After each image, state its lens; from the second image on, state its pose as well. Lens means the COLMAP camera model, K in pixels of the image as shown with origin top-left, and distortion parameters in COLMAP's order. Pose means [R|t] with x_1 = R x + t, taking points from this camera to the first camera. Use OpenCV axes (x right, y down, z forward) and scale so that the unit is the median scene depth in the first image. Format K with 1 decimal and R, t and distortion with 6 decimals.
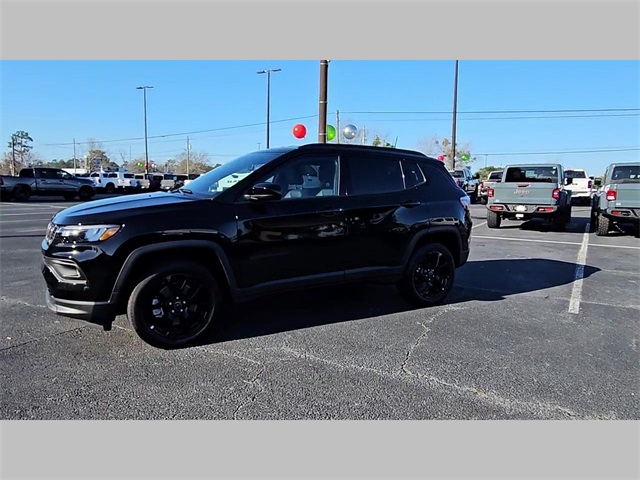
lens RADIAL K [[440.0, 0, 305.4], [0, 440.0, 250.4], [0, 0, 1]] dist [0.008461, -0.006543]
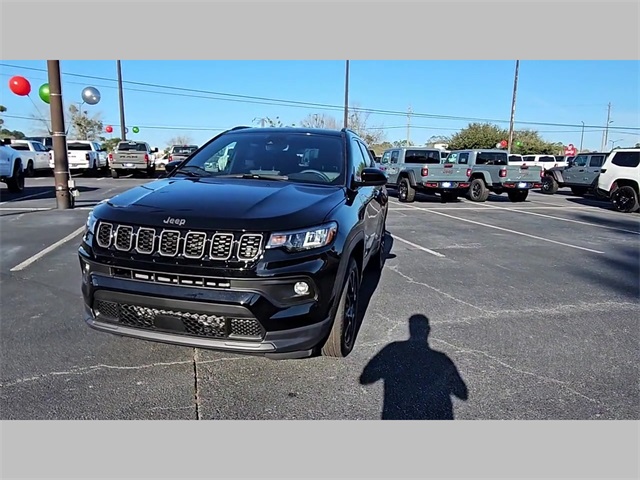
lens RADIAL K [[440.0, 0, 307.0], [0, 440.0, 252.2], [0, 0, 1]] dist [0.008461, -0.006543]
pose [[0.678673, -0.140633, 0.720850, -0.810940], [0.092254, 0.990046, 0.106295, -0.073580], [-0.728623, -0.005638, 0.684892, 0.360742]]
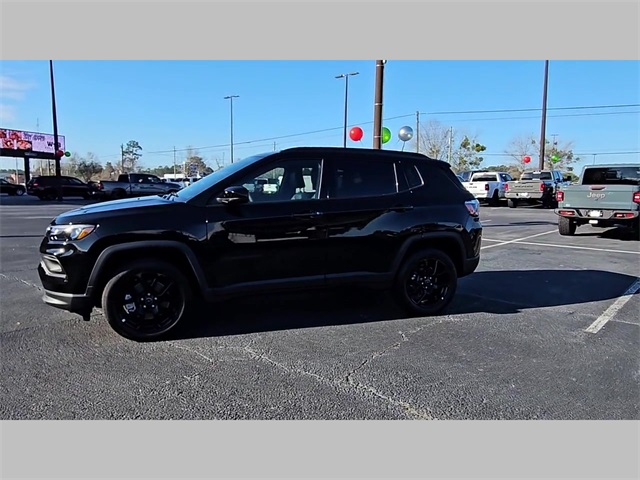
lens RADIAL K [[441.1, 0, 303.5], [0, 441.1, 247.0], [0, 0, 1]] dist [0.008730, -0.016459]
pose [[0.979878, 0.023182, -0.198245, 0.235401], [-0.026274, 0.999571, -0.012981, -0.002110], [0.197859, 0.017928, 0.980067, 0.018586]]
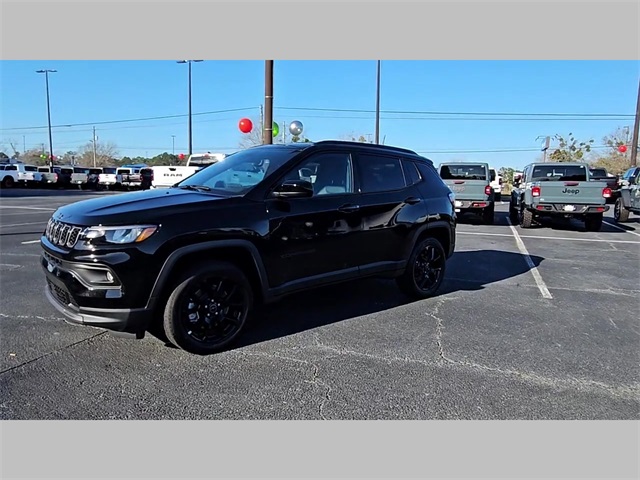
lens RADIAL K [[440.0, 0, 305.0], [0, 440.0, 252.5], [0, 0, 1]] dist [0.008461, -0.006543]
pose [[0.981918, -0.024387, 0.187729, -0.222514], [0.021489, 0.999617, 0.017457, -0.006698], [-0.188083, -0.013107, 0.982066, 0.022375]]
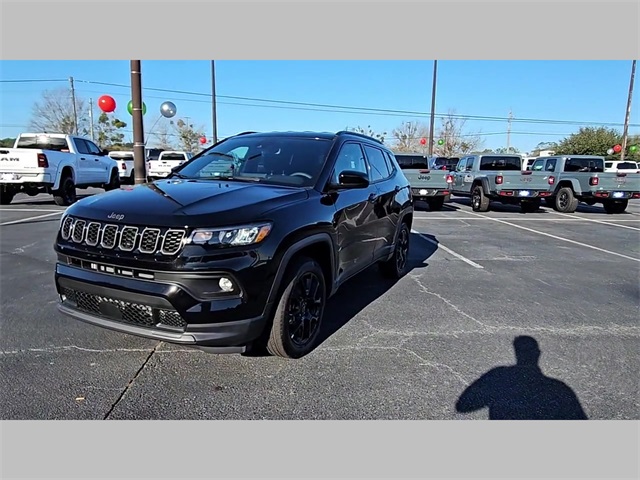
lens RADIAL K [[440.0, 0, 307.9], [0, 440.0, 252.7], [0, 0, 1]] dist [0.008461, -0.006543]
pose [[0.817561, -0.099553, 0.567172, -0.643997], [0.072484, 0.994900, 0.070147, -0.041204], [-0.571262, -0.016239, 0.820607, 0.209614]]
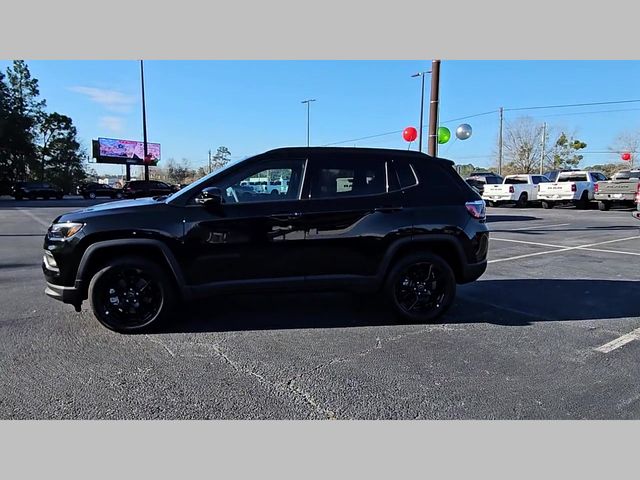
lens RADIAL K [[441.1, 0, 303.5], [0, 441.1, 245.1], [0, 0, 1]] dist [0.008730, -0.016459]
pose [[0.925218, 0.037715, -0.377558, 0.447789], [-0.047210, 0.998758, -0.015921, -0.007087], [0.376489, 0.032554, 0.925849, 0.091534]]
